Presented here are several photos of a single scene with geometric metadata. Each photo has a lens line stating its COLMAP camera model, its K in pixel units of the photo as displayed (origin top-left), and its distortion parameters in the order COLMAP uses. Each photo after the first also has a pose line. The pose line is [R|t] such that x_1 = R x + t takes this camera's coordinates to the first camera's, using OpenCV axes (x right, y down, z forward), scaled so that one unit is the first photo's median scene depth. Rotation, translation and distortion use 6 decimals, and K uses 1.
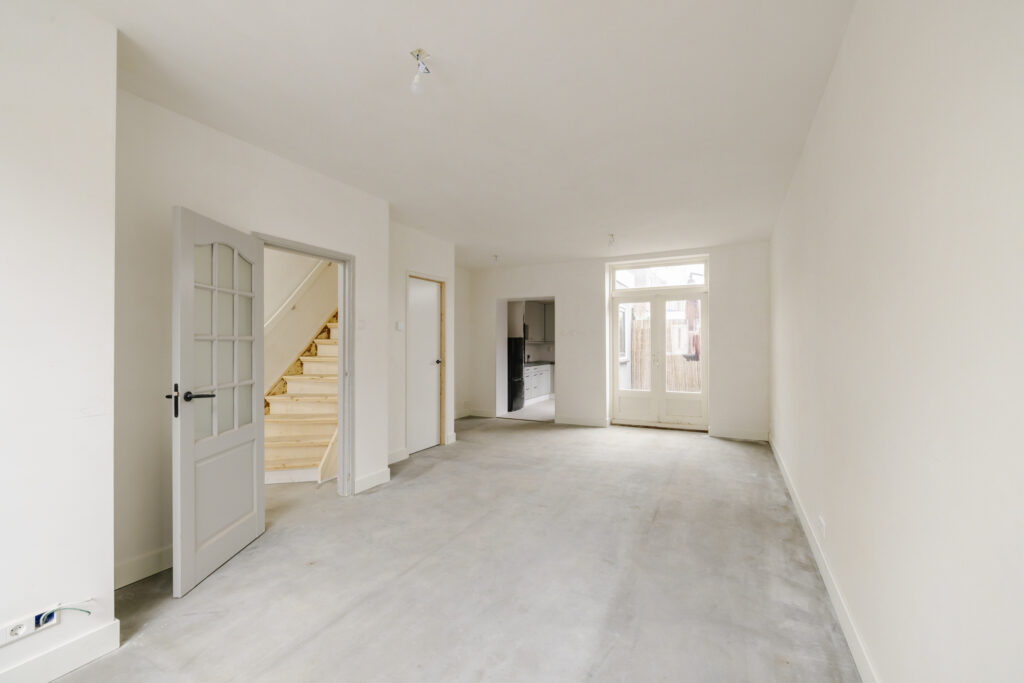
lens RADIAL K [[434.6, 0, 512.0], [0, 434.6, 341.5], [0, 0, 1]] dist [-0.000048, 0.000146]
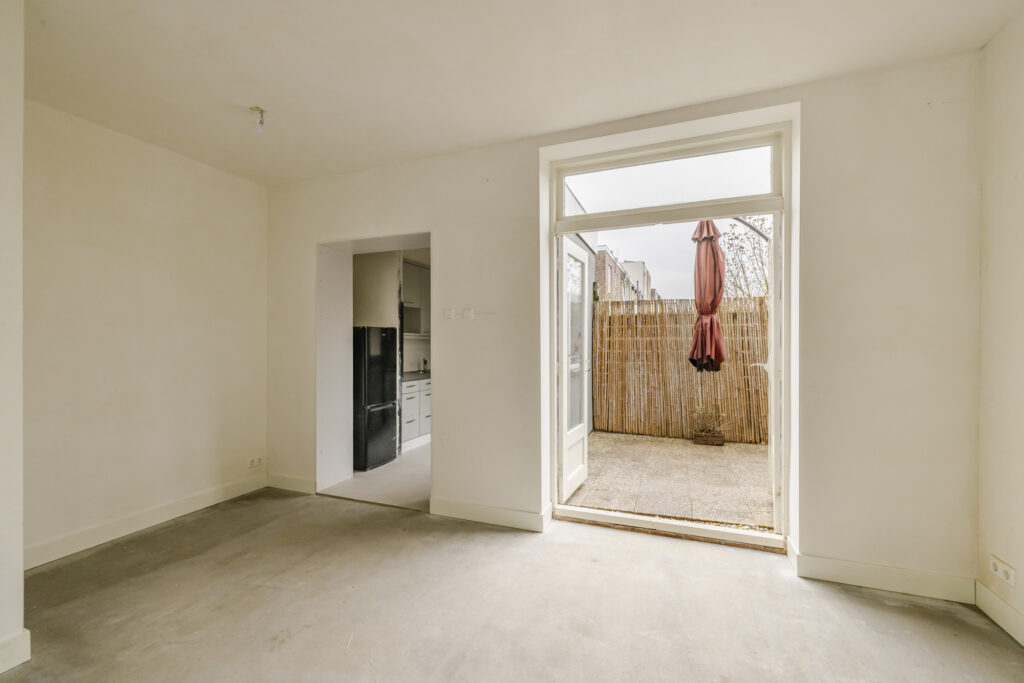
lens RADIAL K [[434.6, 0, 512.0], [0, 434.6, 341.5], [0, 0, 1]] dist [-0.000048, 0.000146]
pose [[0.995179, 0.000408, 0.098078, 0.118833], [-0.000485, 1.000000, 0.000761, 0.007806], [-0.098078, -0.000805, 0.995178, 0.470249]]
